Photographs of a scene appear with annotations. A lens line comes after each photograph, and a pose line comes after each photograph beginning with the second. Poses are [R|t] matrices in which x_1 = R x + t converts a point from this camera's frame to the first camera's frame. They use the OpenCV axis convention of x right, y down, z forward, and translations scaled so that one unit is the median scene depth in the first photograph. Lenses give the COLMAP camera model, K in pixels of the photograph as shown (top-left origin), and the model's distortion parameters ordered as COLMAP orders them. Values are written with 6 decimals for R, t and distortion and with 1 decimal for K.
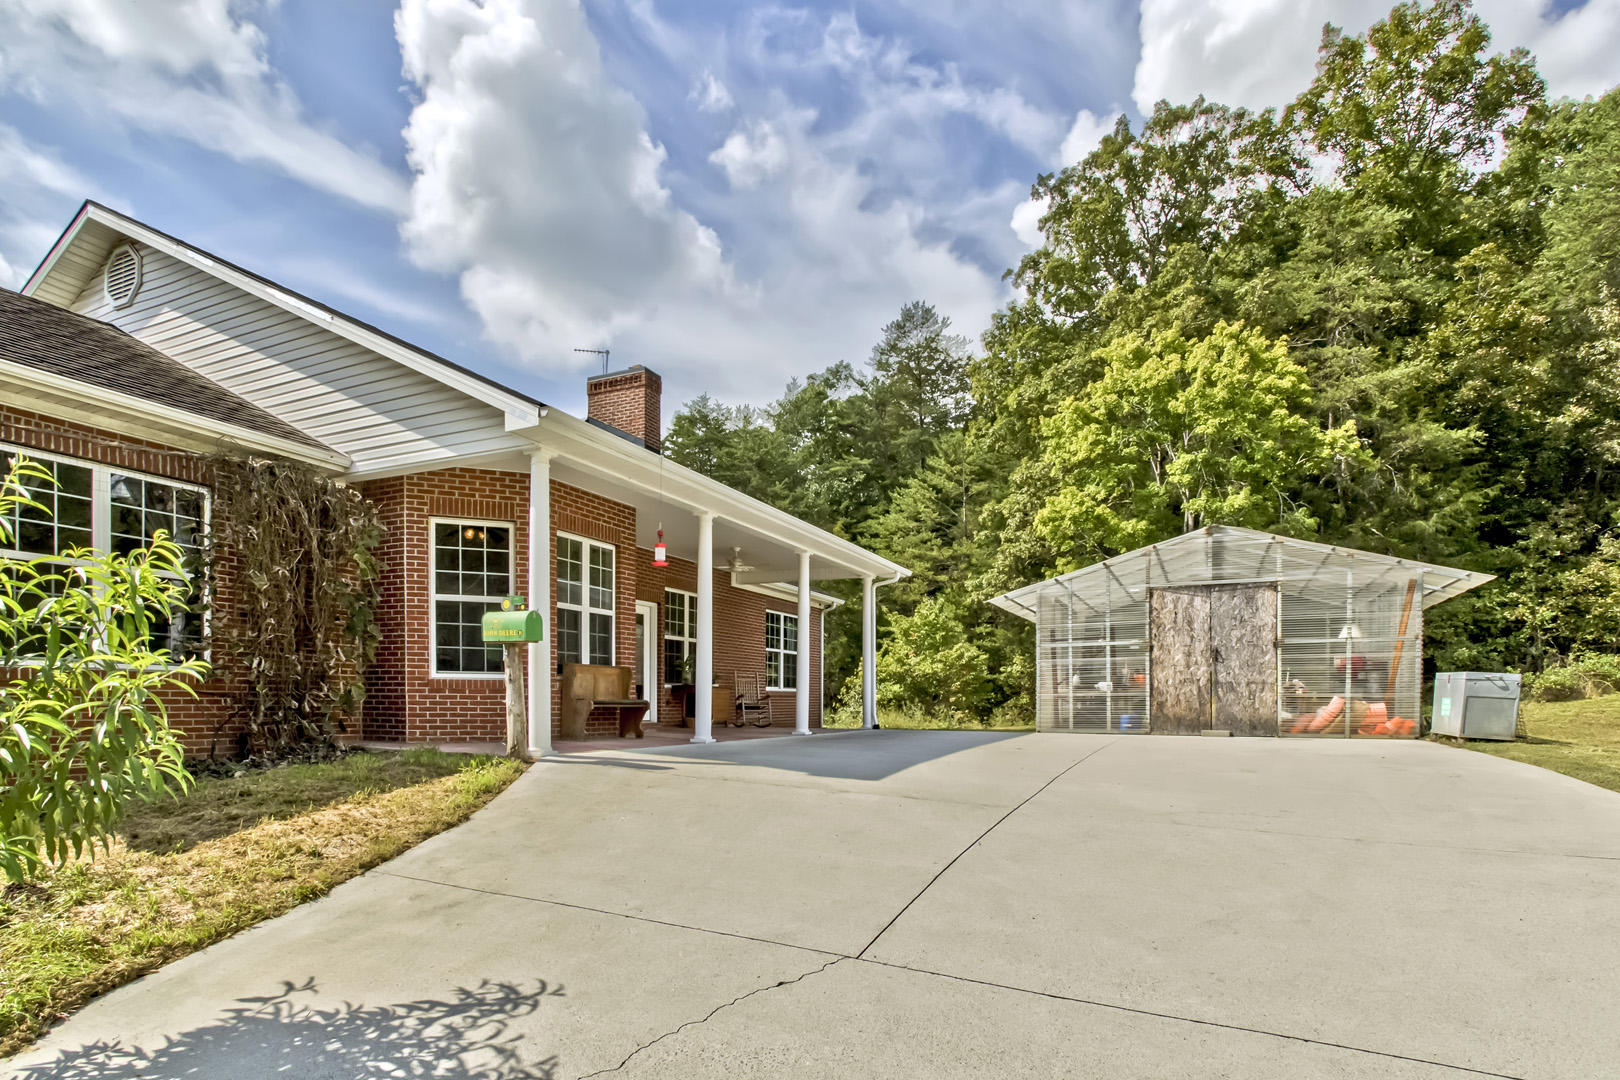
lens RADIAL K [[759.6, 0, 803.1], [0, 759.6, 551.7], [0, 0, 1]] dist [-0.001987, -0.000190]
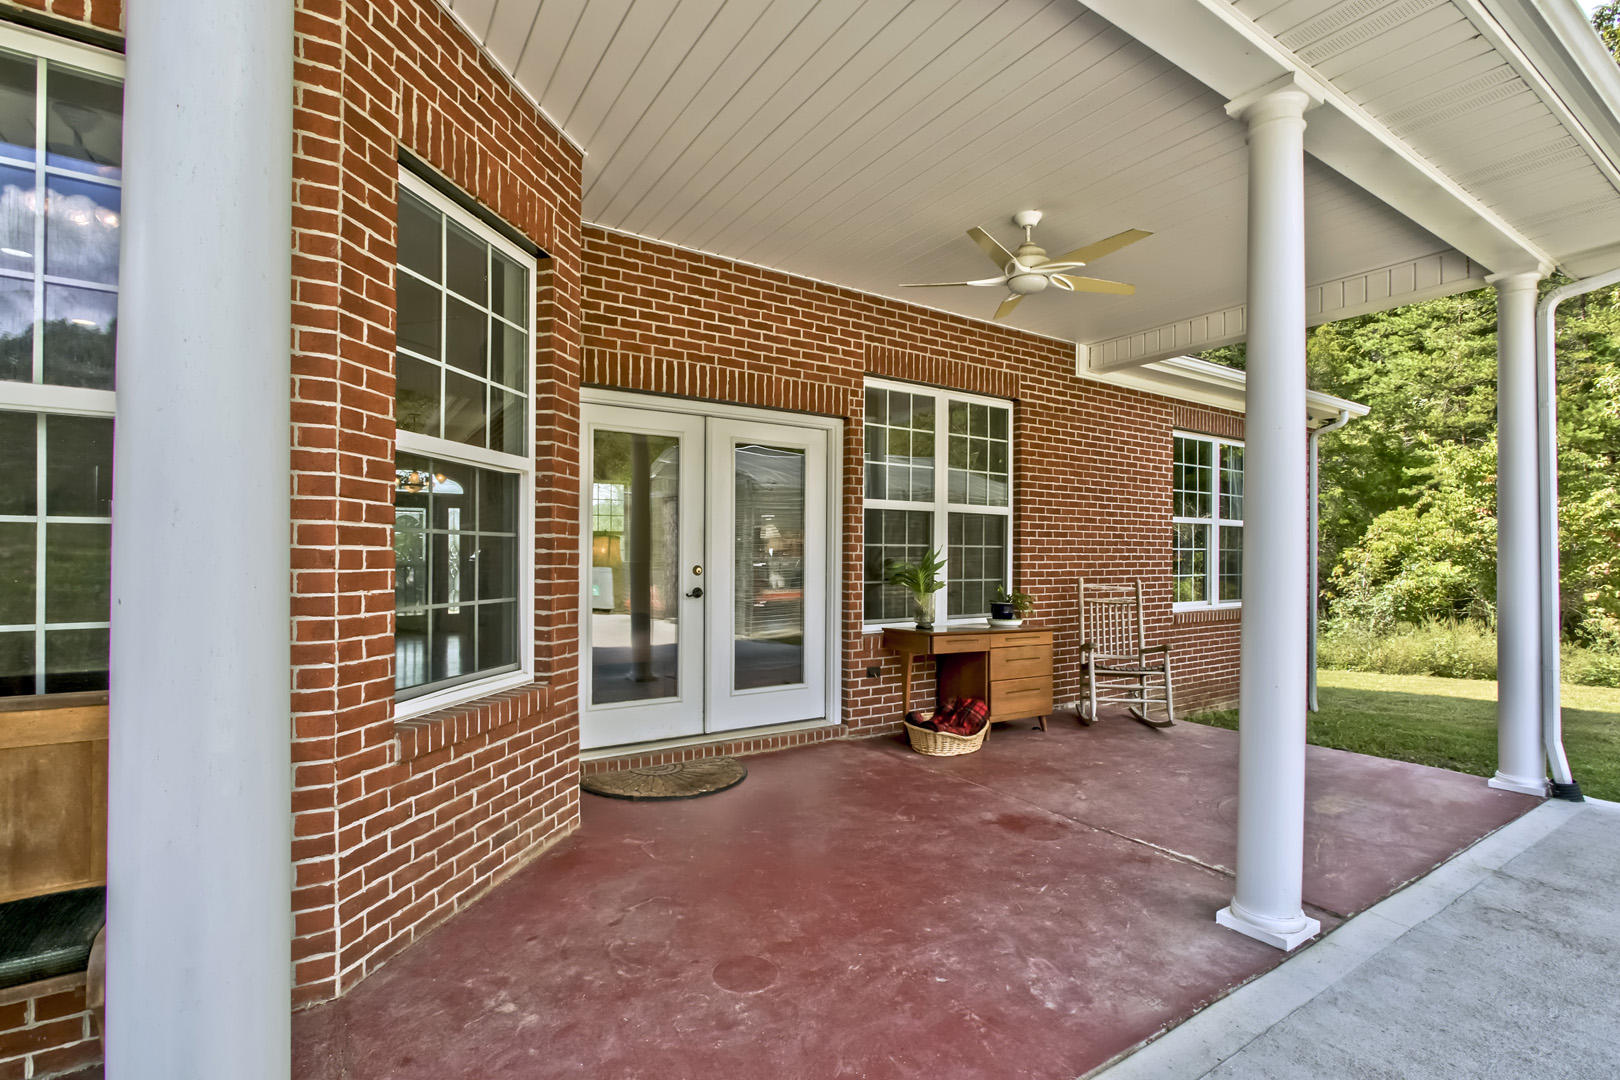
lens RADIAL K [[733.8, 0, 802.5], [0, 733.8, 550.2], [0, 0, 1]] dist [-0.015708, -0.000309]
pose [[0.846718, 0.004109, -0.532026, -0.006860], [0.093427, 0.983284, 0.156283, 0.080648], [0.523775, -0.182033, 0.832180, 0.725440]]
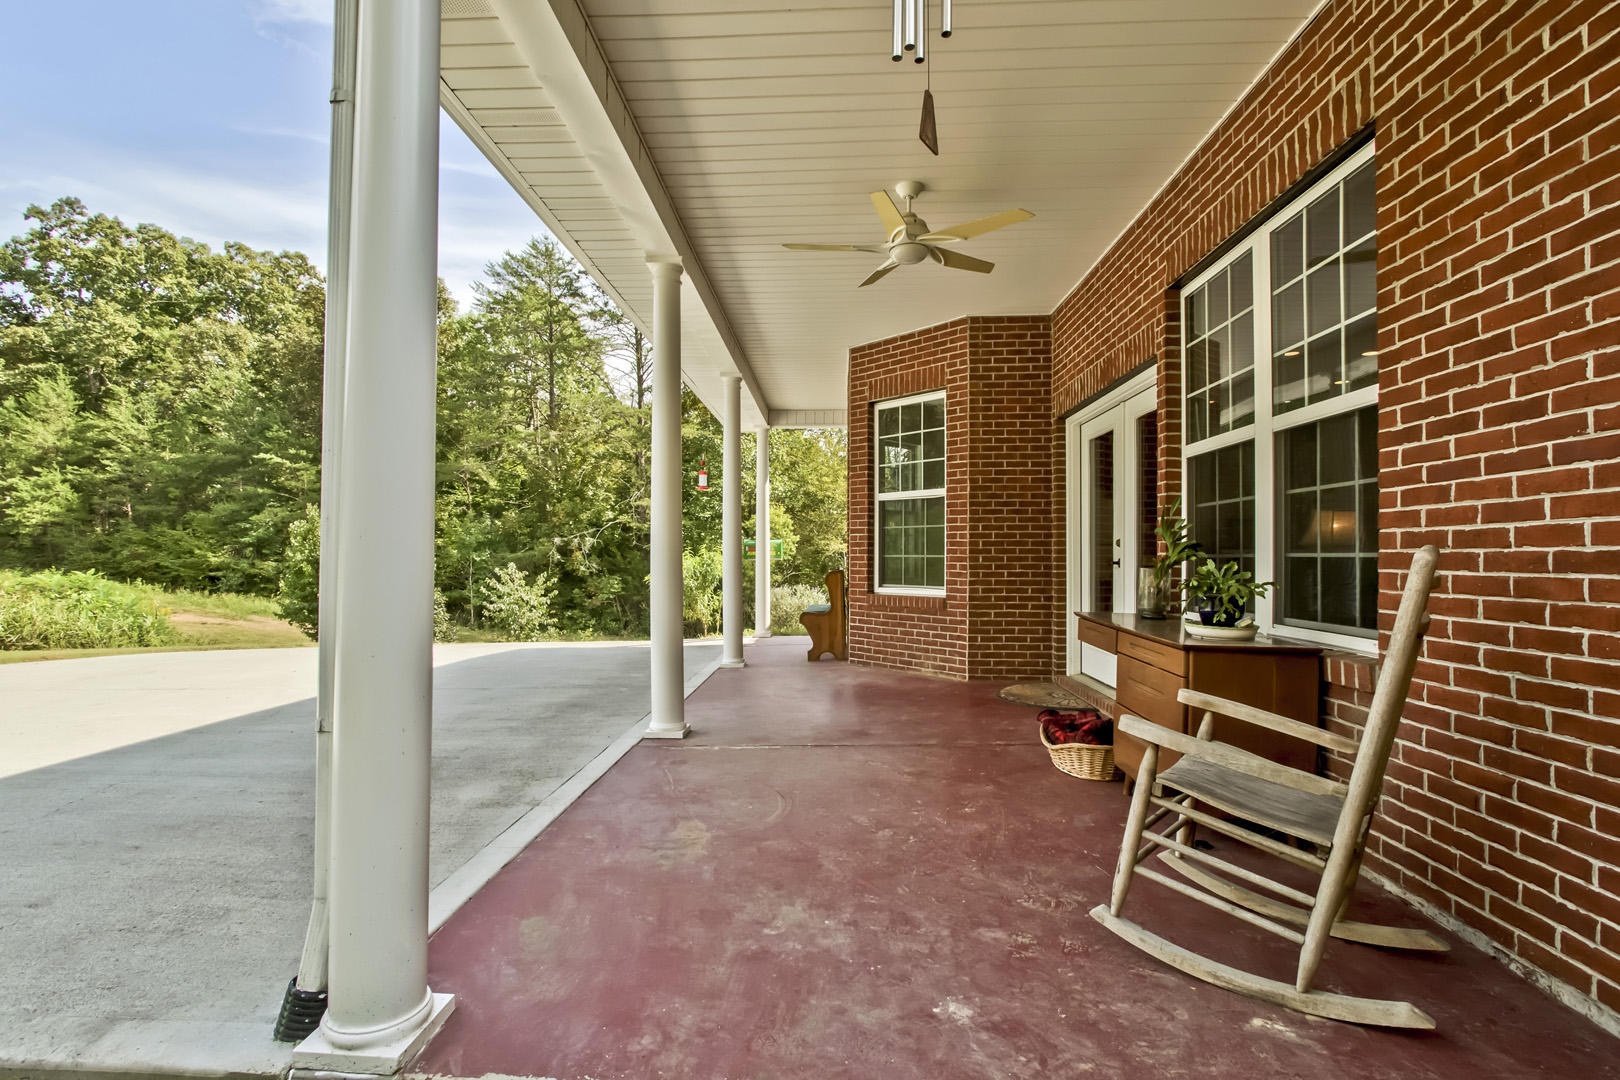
lens RADIAL K [[733.8, 0, 802.5], [0, 733.8, 550.2], [0, 0, 1]] dist [-0.015708, -0.000309]
pose [[-0.923131, -0.007819, -0.384407, 0.059699], [0.070573, 0.979361, -0.189397, 0.187443], [0.377954, -0.201967, -0.903526, 1.201403]]
